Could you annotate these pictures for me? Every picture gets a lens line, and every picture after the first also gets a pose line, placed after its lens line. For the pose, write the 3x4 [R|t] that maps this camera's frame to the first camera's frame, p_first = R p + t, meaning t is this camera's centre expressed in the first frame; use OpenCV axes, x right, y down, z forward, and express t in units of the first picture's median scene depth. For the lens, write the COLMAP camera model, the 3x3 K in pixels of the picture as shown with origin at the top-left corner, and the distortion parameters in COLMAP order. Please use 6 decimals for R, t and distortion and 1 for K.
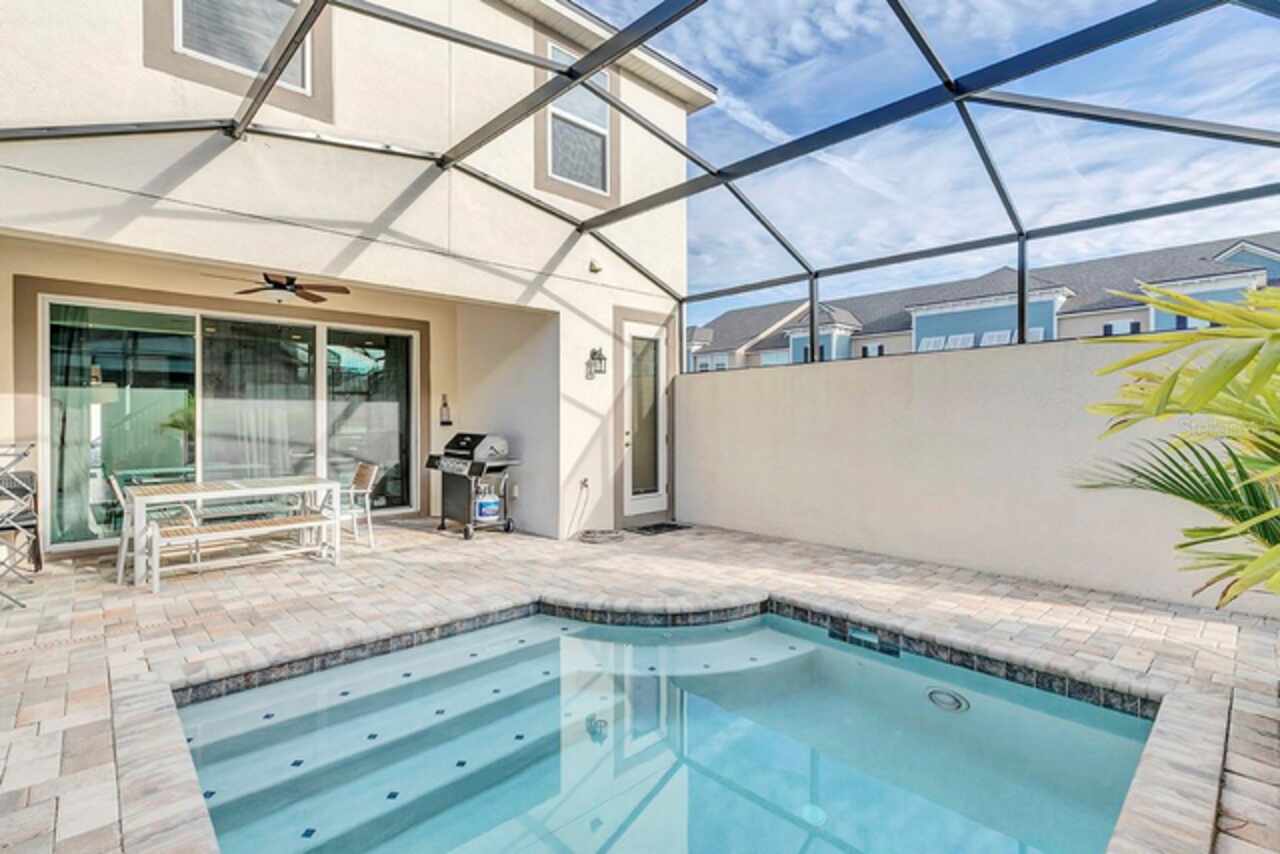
lens RADIAL K [[596.6, 0, 641.8], [0, 596.6, 419.3], [0, 0, 1]] dist [0.001700, 0.000866]
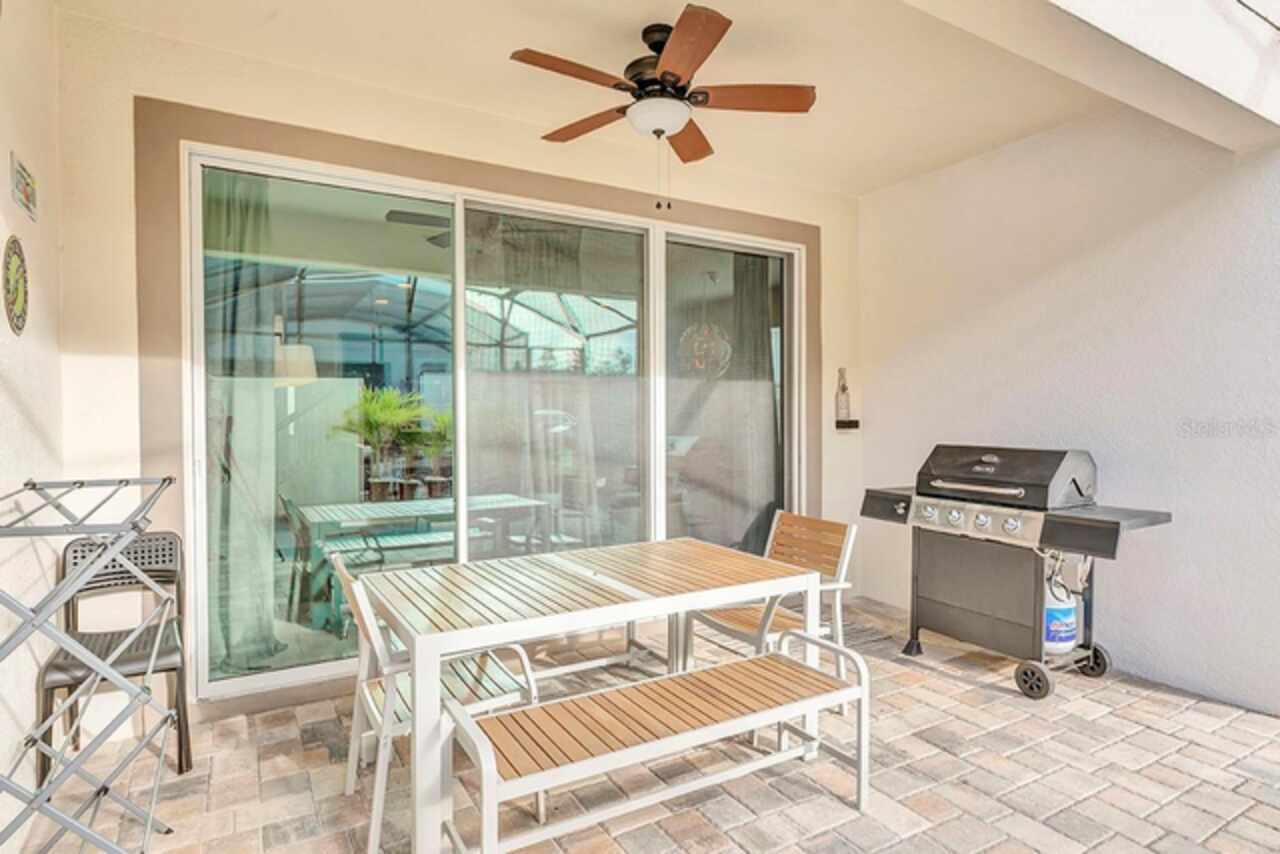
lens RADIAL K [[702.6, 0, 640.3], [0, 702.6, 427.9], [0, 0, 1]] dist [0.019046, -0.000052]
pose [[0.974574, 0.000498, -0.224064, -0.448329], [0.001415, 0.999964, 0.008376, 0.005438], [0.224060, -0.008480, 0.974538, 0.450621]]
